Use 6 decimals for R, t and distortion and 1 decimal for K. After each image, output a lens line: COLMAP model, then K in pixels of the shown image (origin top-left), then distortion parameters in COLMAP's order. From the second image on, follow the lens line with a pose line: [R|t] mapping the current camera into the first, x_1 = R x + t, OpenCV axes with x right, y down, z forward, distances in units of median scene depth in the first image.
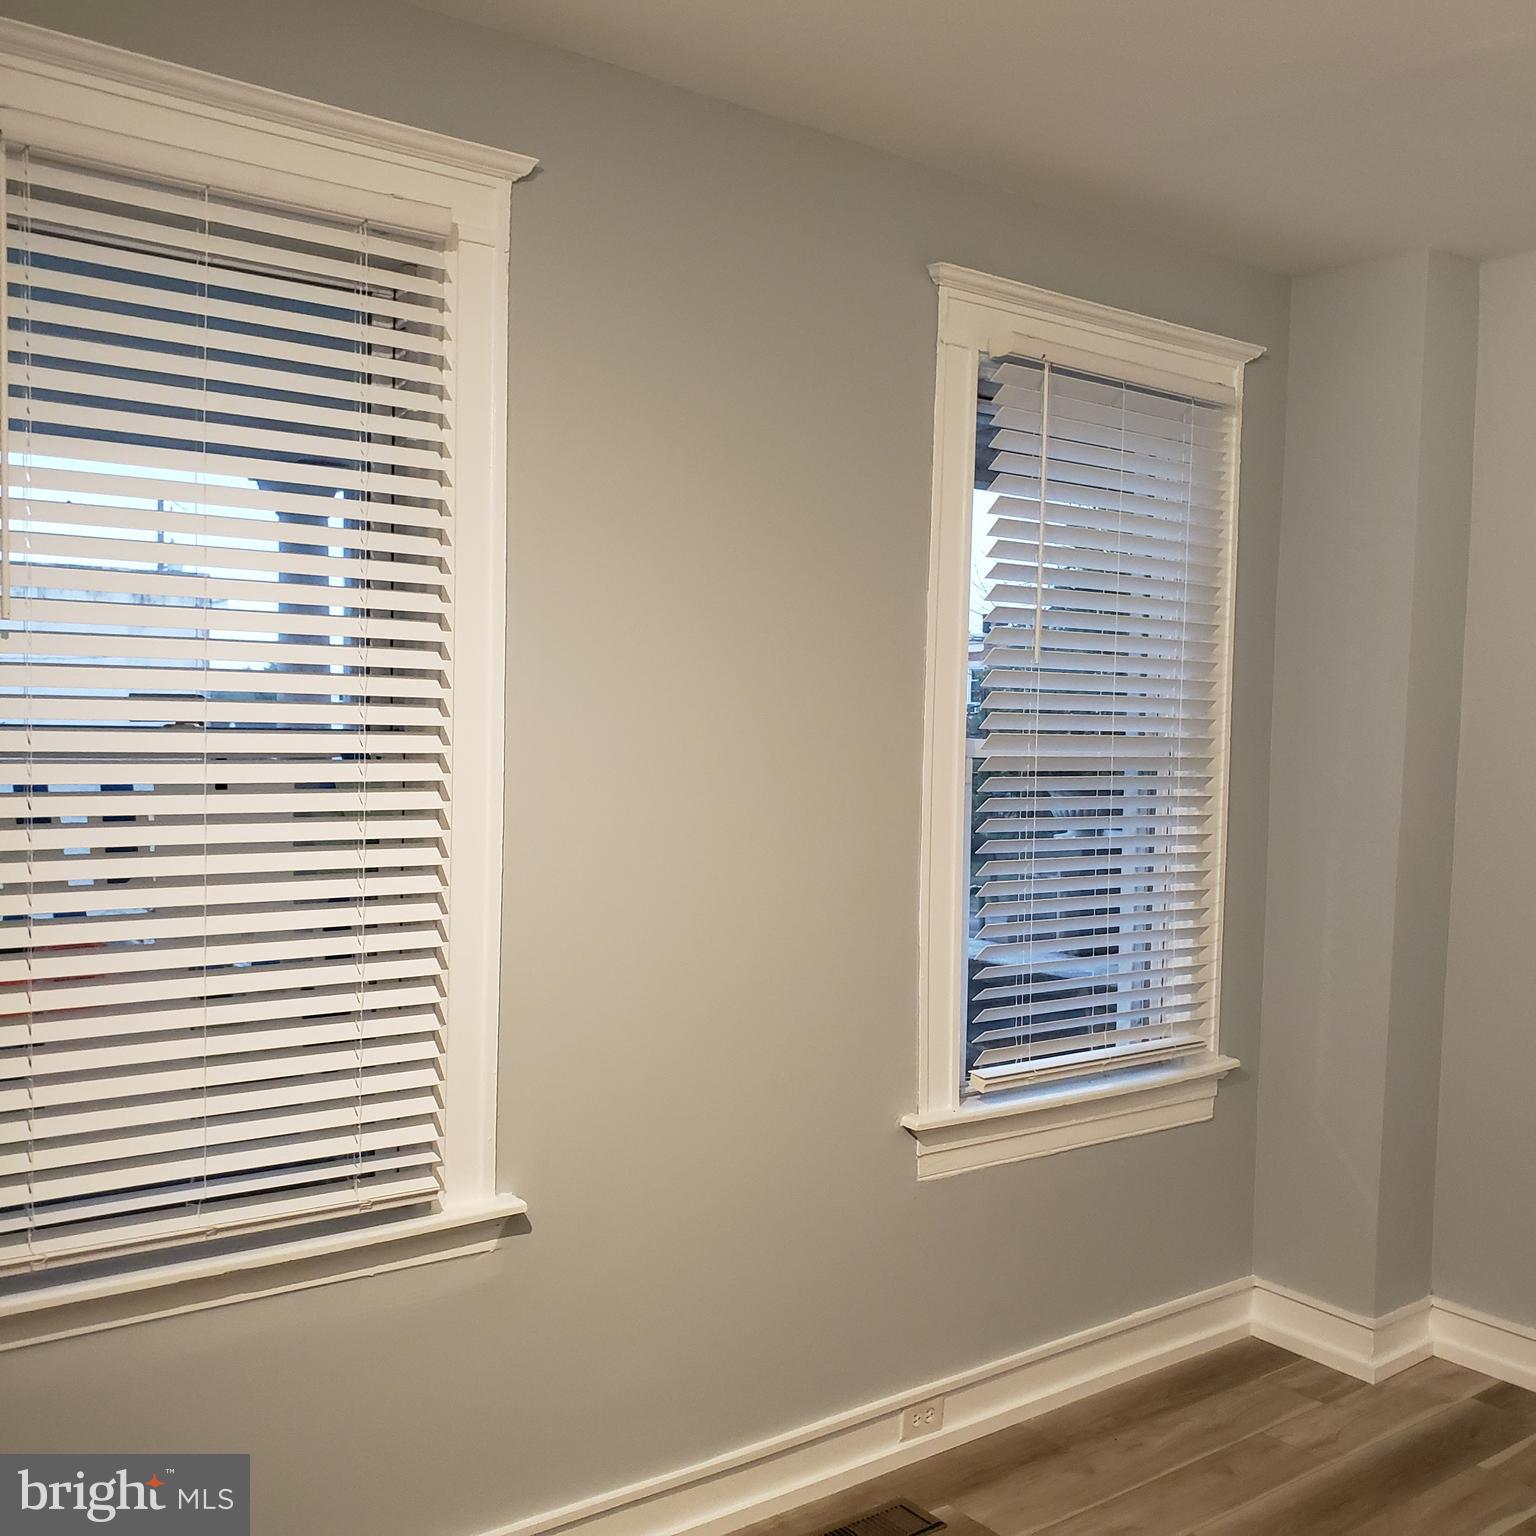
lens RADIAL K [[1605.7, 0, 768.0], [0, 1605.7, 787.8], [0, 0, 1]] dist [-0.026691, 0.131079]
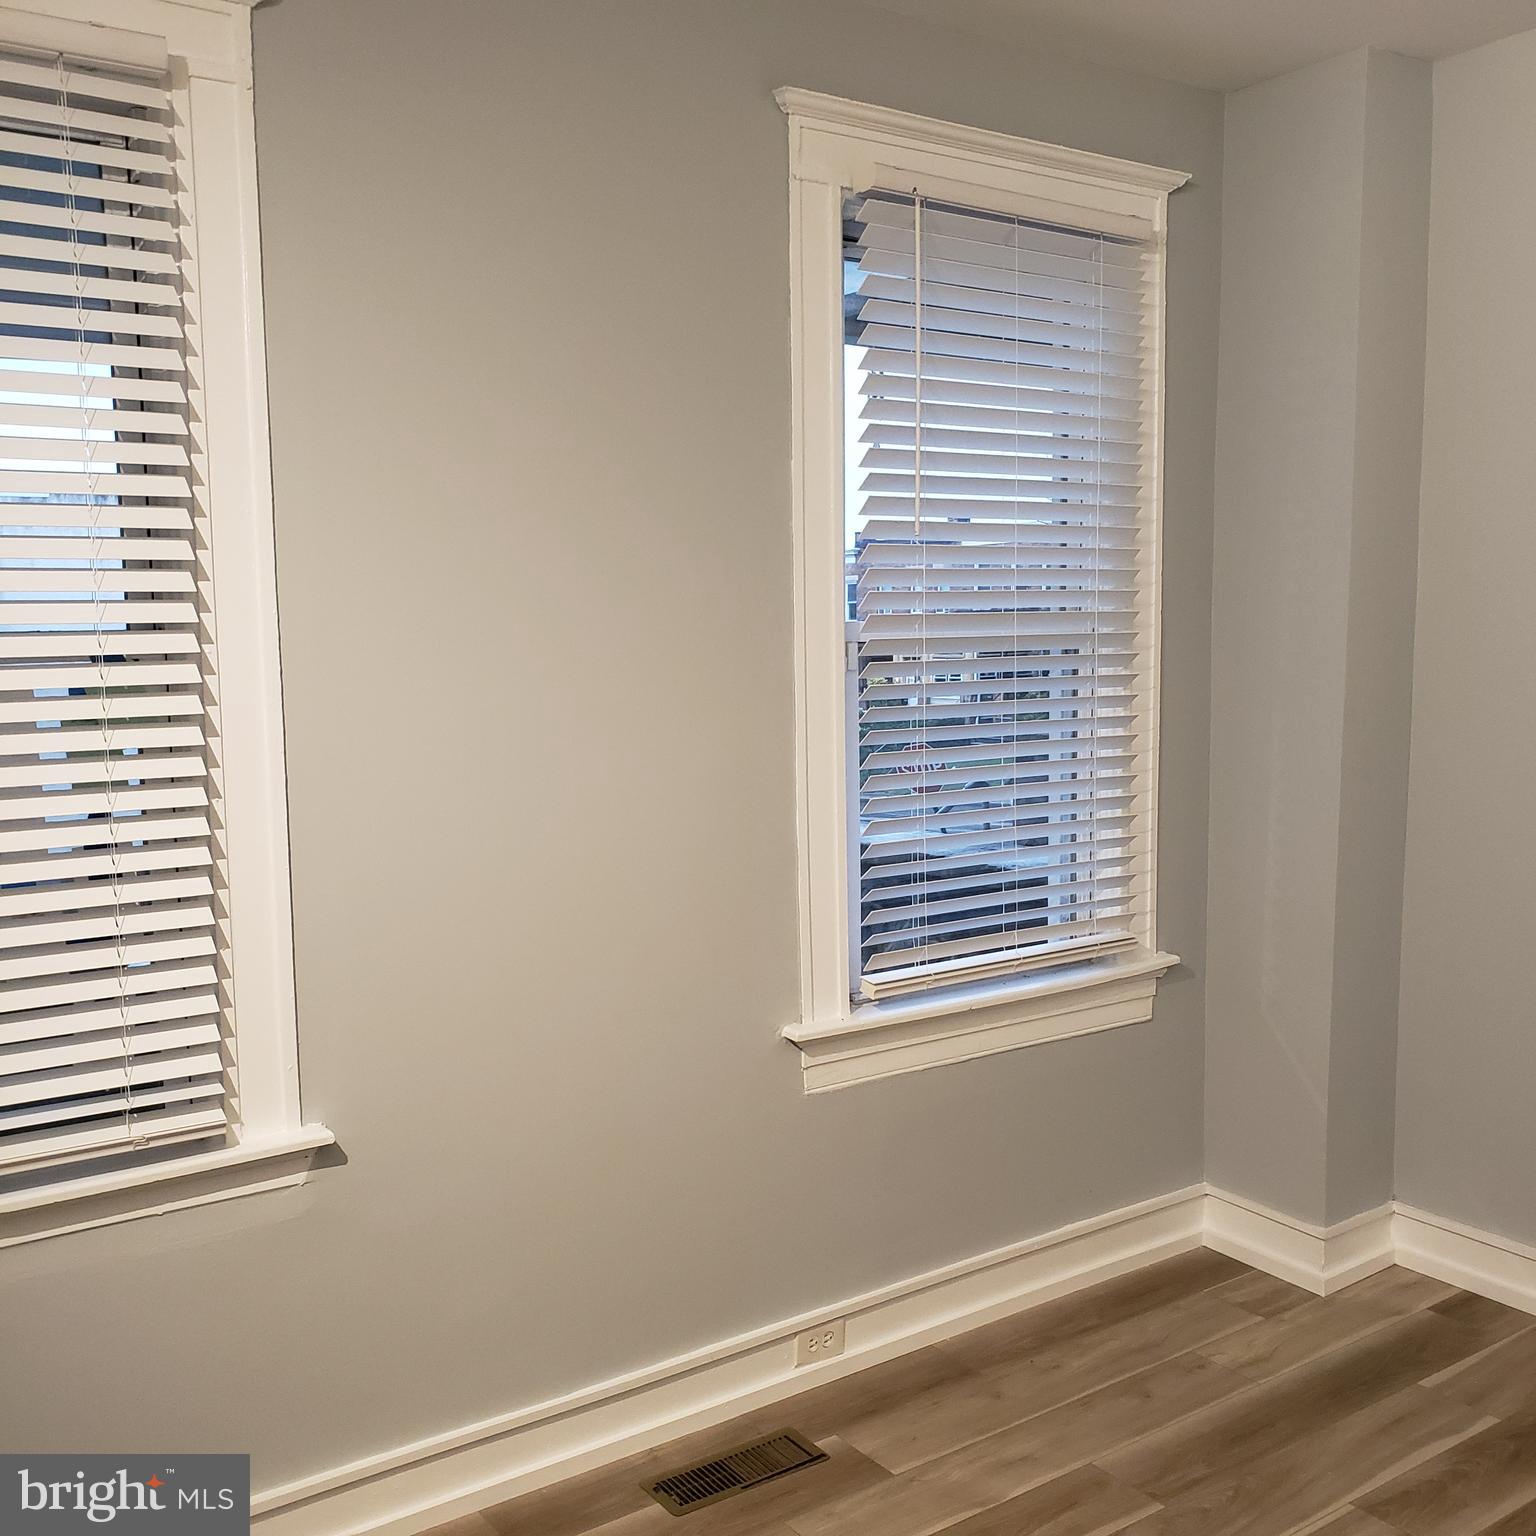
lens RADIAL K [[1596.7, 0, 776.1], [0, 1596.7, 768.9], [0, 0, 1]] dist [0.022972, 0.001171]
pose [[0.998130, -0.027430, -0.054632, 0.126993], [0.030443, 0.998016, 0.055103, 0.003110], [0.053012, -0.056663, 0.996985, 0.075093]]
